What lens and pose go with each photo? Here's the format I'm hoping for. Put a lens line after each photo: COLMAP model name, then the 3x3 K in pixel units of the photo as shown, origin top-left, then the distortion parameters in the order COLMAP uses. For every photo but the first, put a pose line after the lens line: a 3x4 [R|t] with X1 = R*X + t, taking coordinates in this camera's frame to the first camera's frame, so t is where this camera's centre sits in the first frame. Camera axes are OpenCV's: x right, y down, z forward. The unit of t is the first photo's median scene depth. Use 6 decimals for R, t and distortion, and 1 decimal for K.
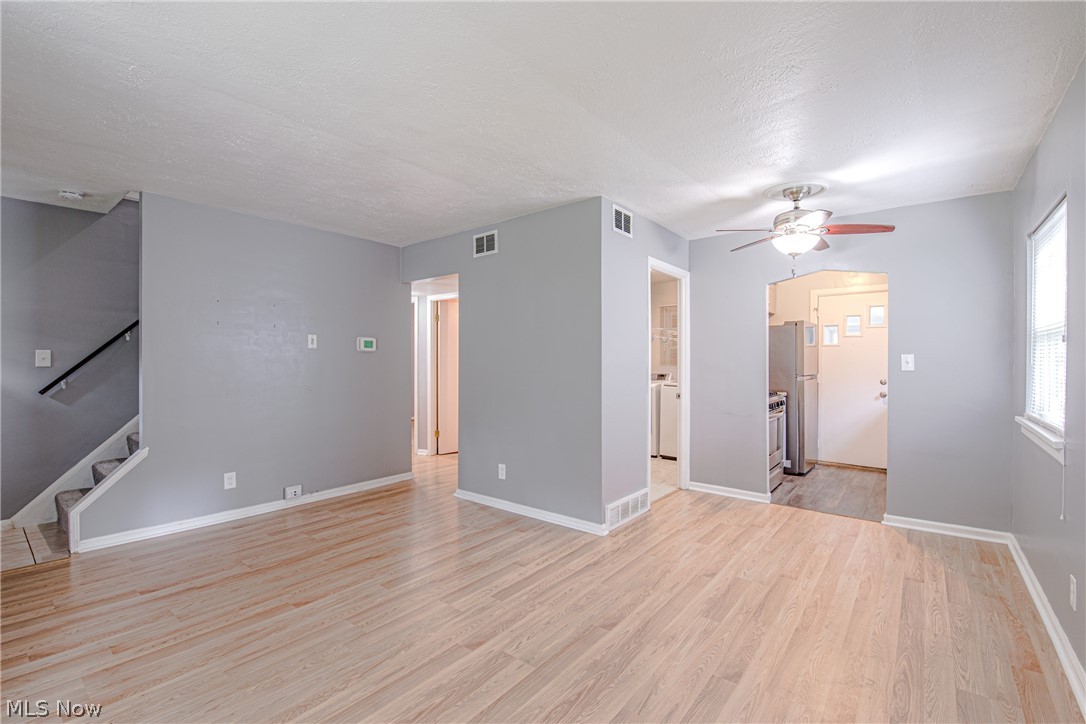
lens RADIAL K [[478.9, 0, 563.9], [0, 478.9, 361.9], [0, 0, 1]] dist [-0.001620, -0.010945]
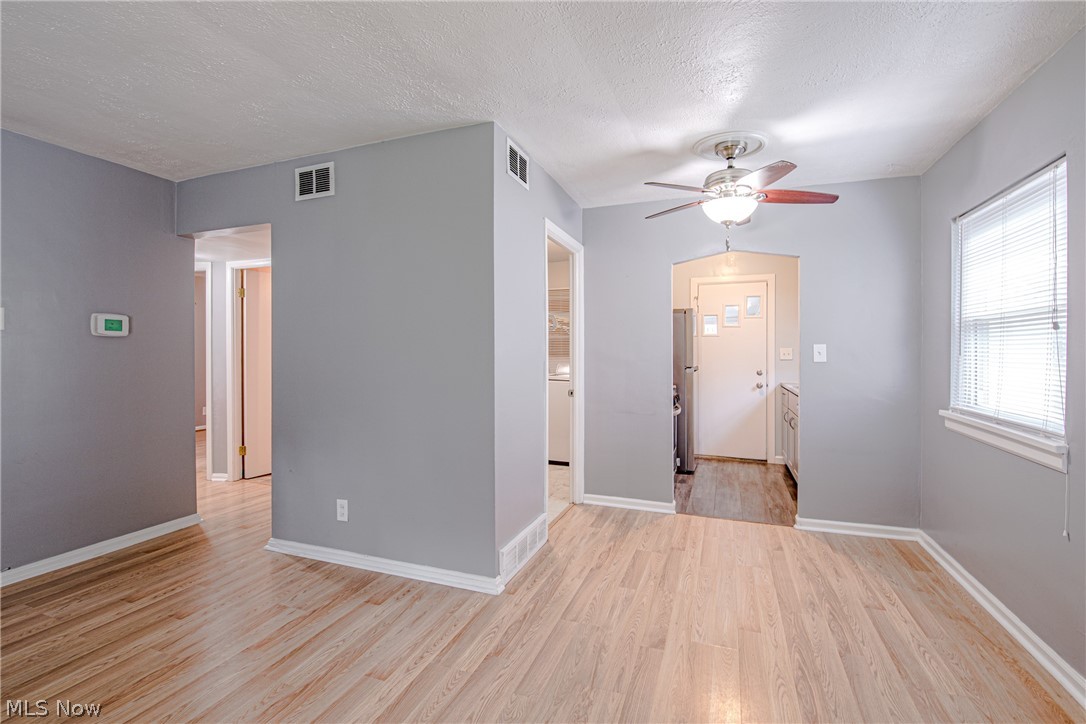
lens RADIAL K [[475.0, 0, 563.1], [0, 475.0, 355.8], [0, 0, 1]] dist [-0.000278, -0.009369]
pose [[0.949778, -0.002496, 0.312915, -0.042378], [0.000354, 0.999976, 0.006903, -0.000053], [-0.312925, -0.006445, 0.949756, 0.262427]]
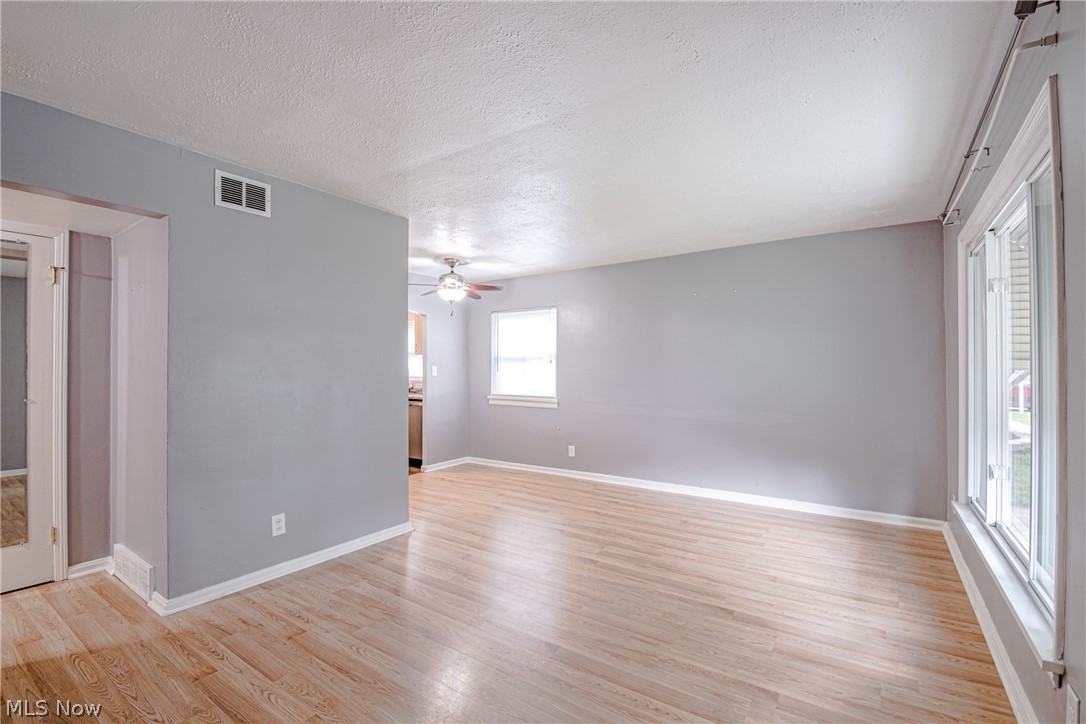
lens RADIAL K [[482.4, 0, 538.7], [0, 482.4, 363.1], [0, 0, 1]] dist [-0.002195, -0.000557]
pose [[-0.054918, 0.011811, 0.998421, -0.936585], [-0.000903, 0.999929, -0.011878, -0.006029], [-0.998490, -0.001554, -0.054903, 0.693886]]
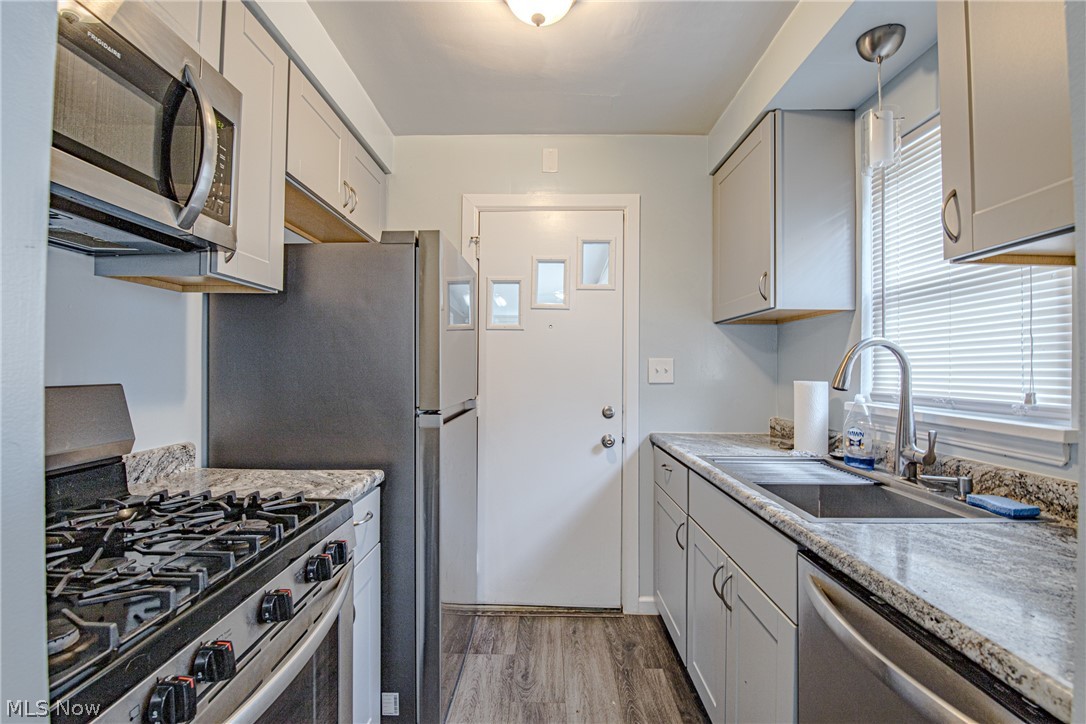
lens RADIAL K [[475.0, 0, 563.1], [0, 475.0, 355.8], [0, 0, 1]] dist [-0.000278, -0.009369]
pose [[0.794040, 0.023711, 0.607403, 0.512204], [-0.012221, 0.999660, -0.023048, 0.000811], [-0.607743, 0.010878, 0.794060, 0.942662]]
